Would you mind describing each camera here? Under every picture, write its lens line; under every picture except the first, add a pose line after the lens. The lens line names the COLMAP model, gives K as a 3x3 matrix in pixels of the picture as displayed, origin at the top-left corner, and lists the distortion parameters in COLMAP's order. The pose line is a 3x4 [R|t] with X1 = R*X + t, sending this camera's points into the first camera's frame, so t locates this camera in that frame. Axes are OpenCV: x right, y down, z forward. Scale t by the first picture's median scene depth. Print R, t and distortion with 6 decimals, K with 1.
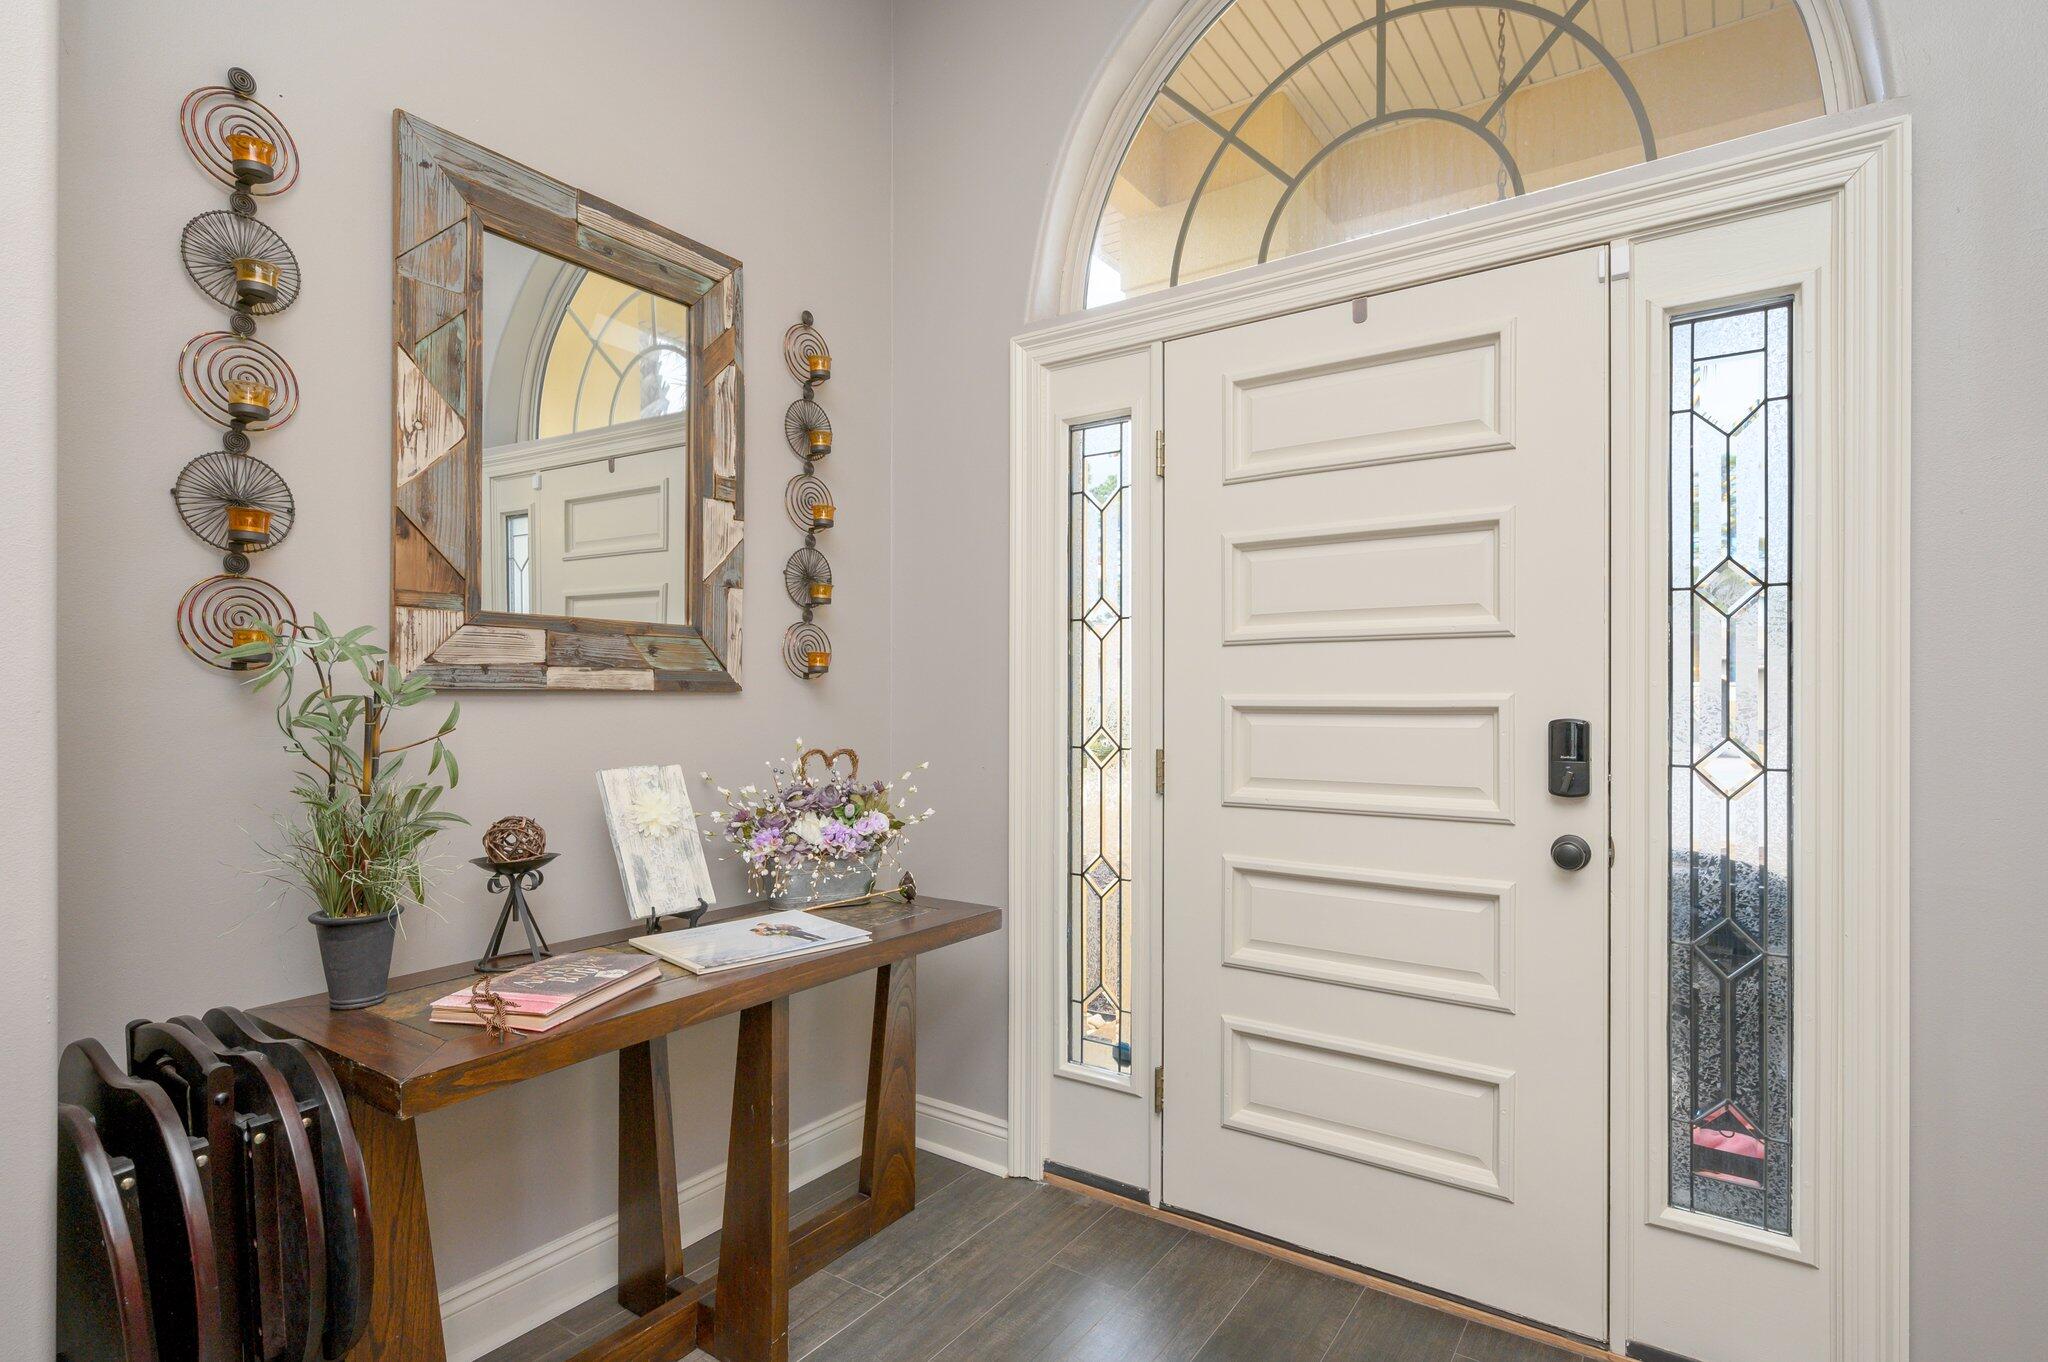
lens RADIAL K [[1018.1, 0, 1025.6], [0, 1018.1, 704.0], [0, 0, 1]] dist [-0.000932, -0.000101]
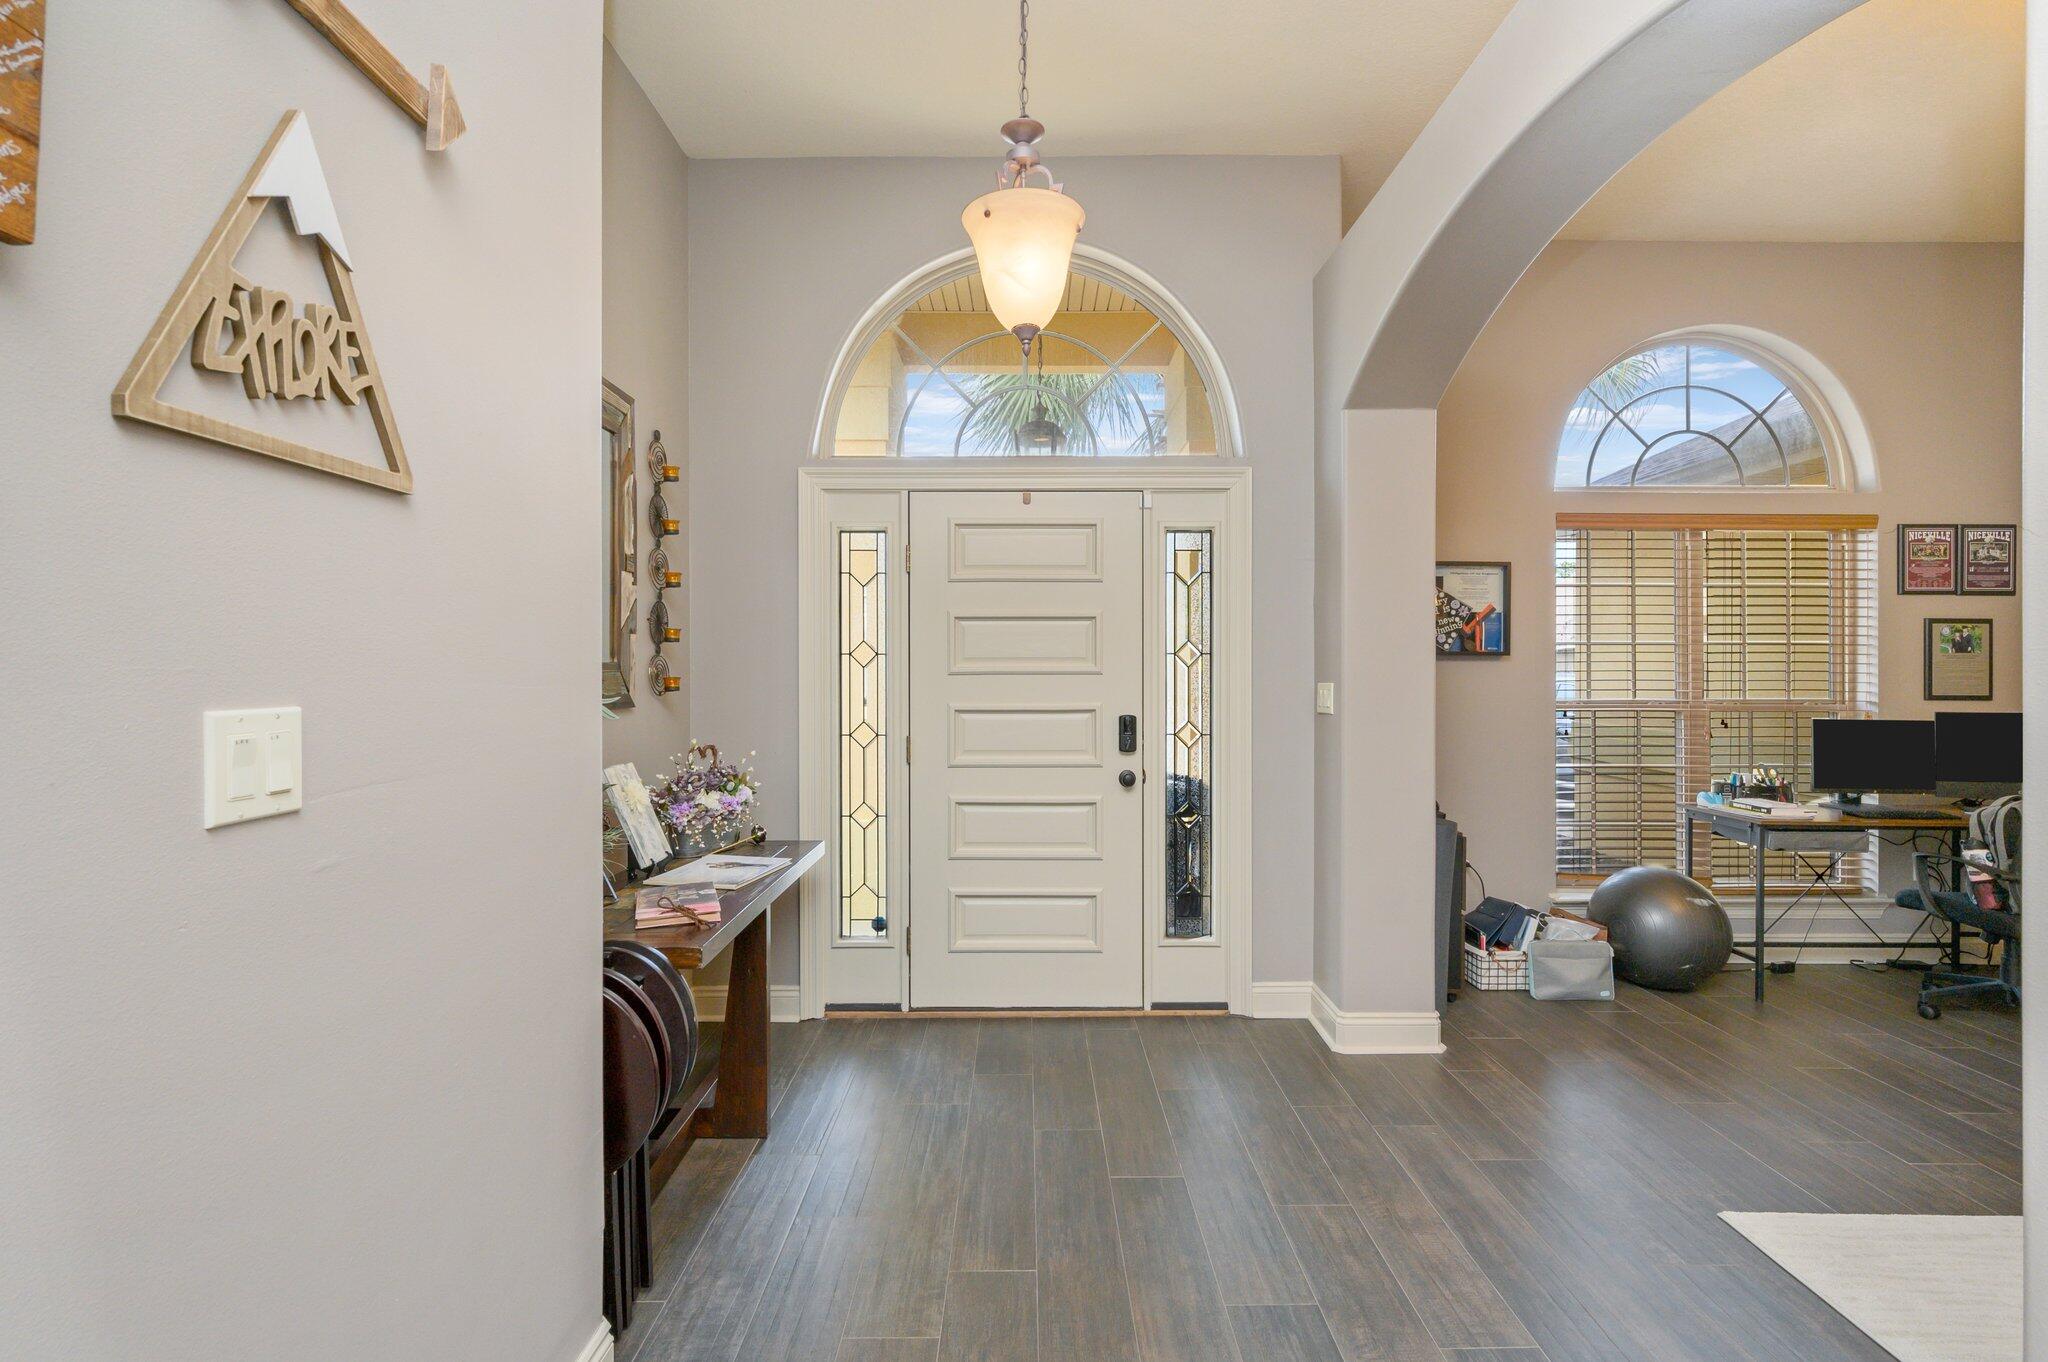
lens RADIAL K [[913.0, 0, 1024.0], [0, 913.0, 681.0], [0, 0, 1]] dist [-0.000578, -0.000147]
pose [[0.823851, -0.010197, 0.566715, -0.571269], [0.006219, 0.999941, 0.008952, -0.058531], [-0.566773, -0.003850, 0.823865, -0.345540]]
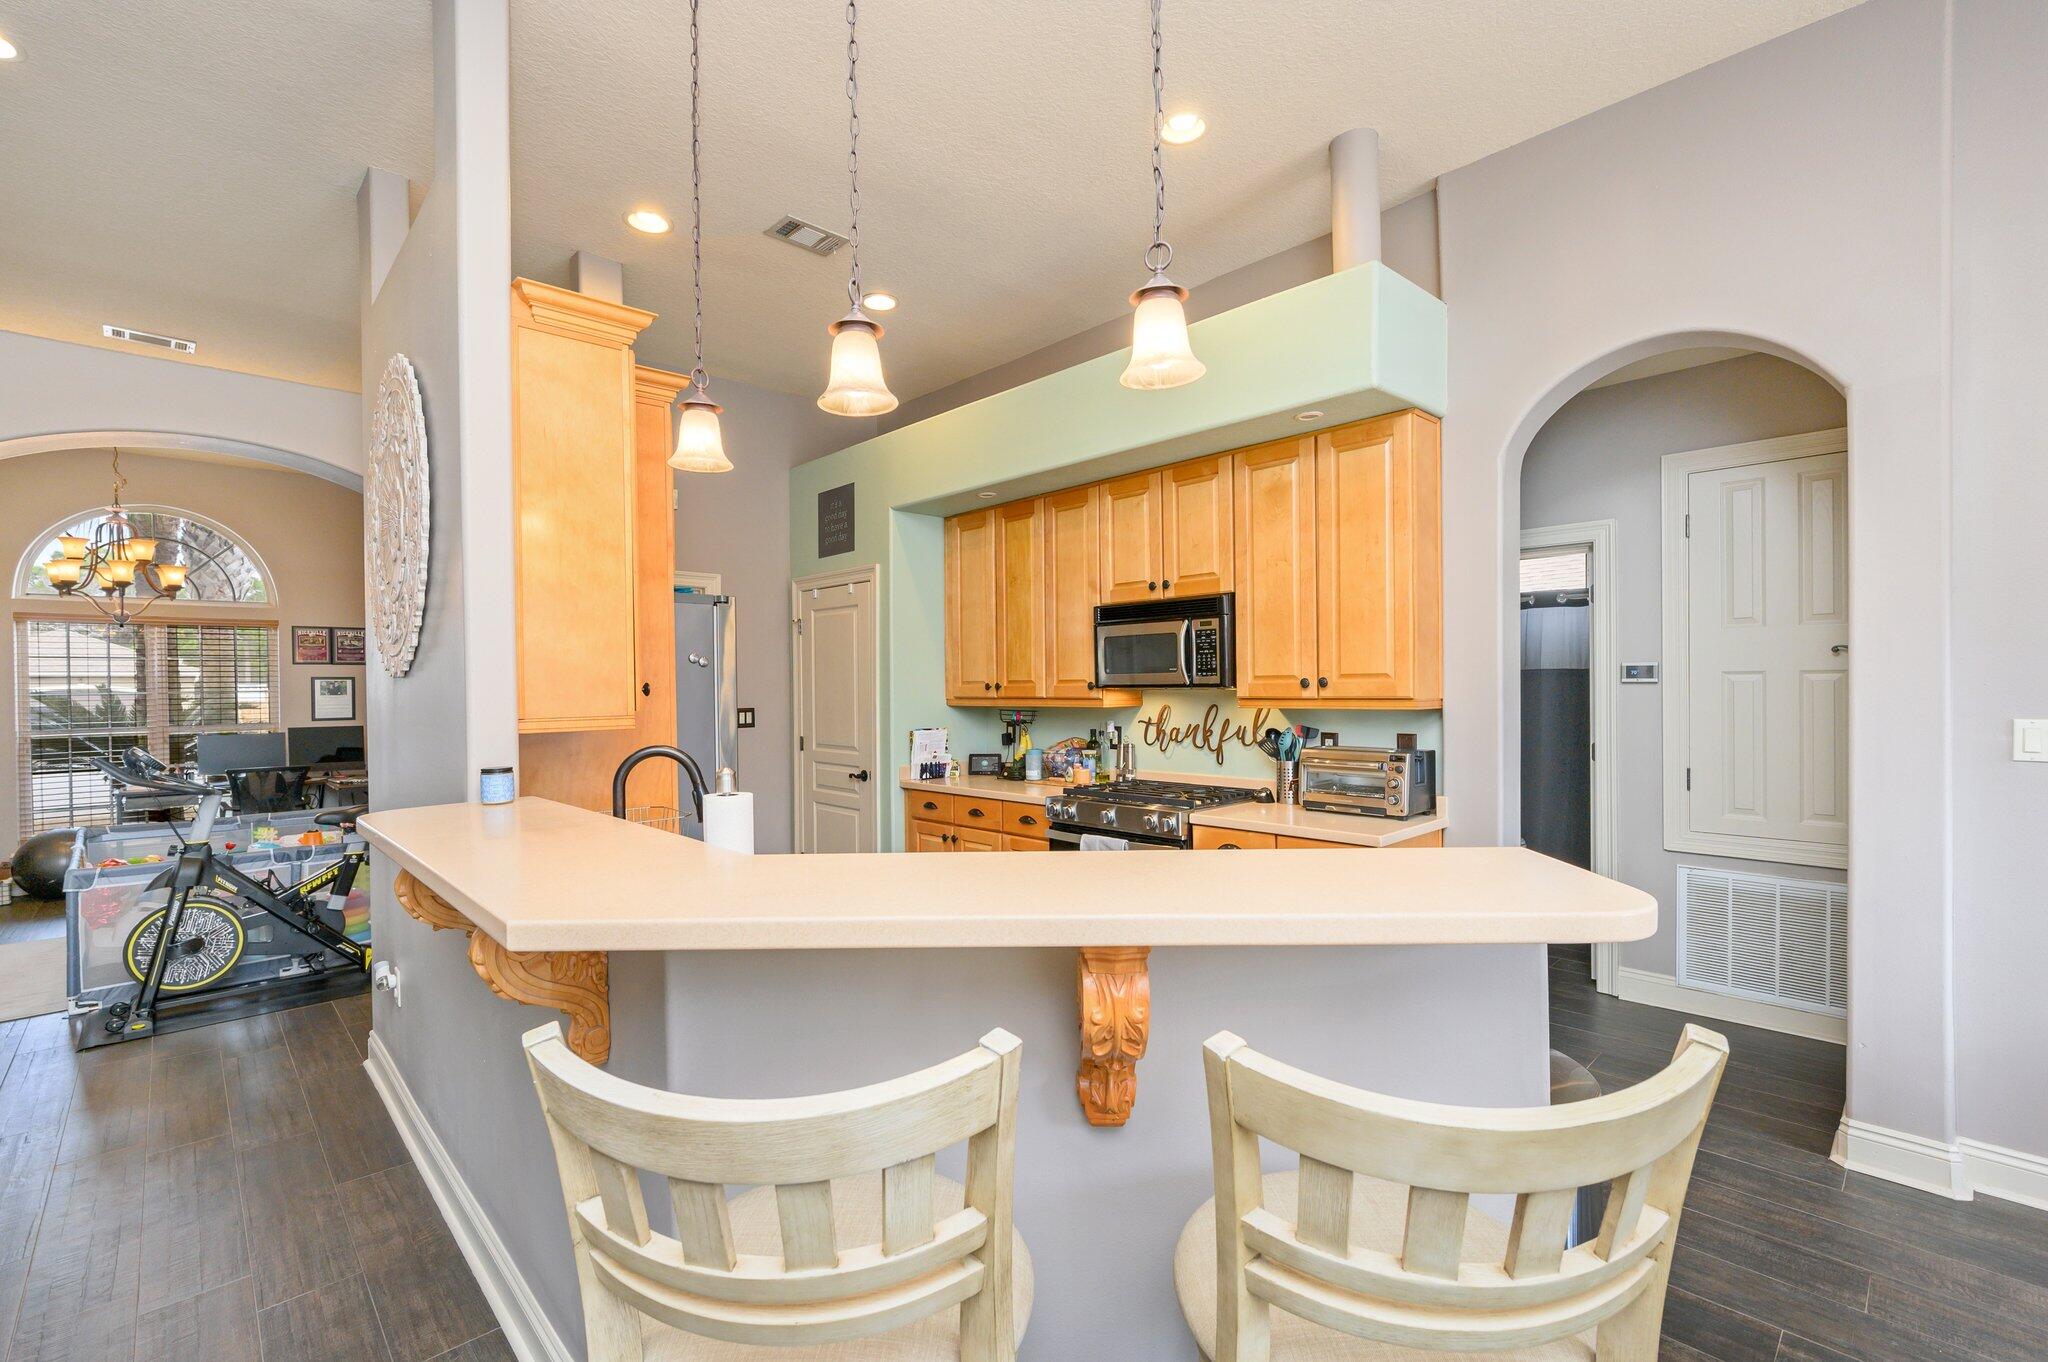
lens RADIAL K [[895.6, 0, 1027.3], [0, 895.6, 689.2], [0, 0, 1]] dist [-0.001730, -0.000273]
pose [[0.199576, -0.013112, 0.979795, -0.798424], [0.019262, 0.999770, 0.009456, -0.089000], [-0.979693, 0.016985, 0.199783, -3.151566]]
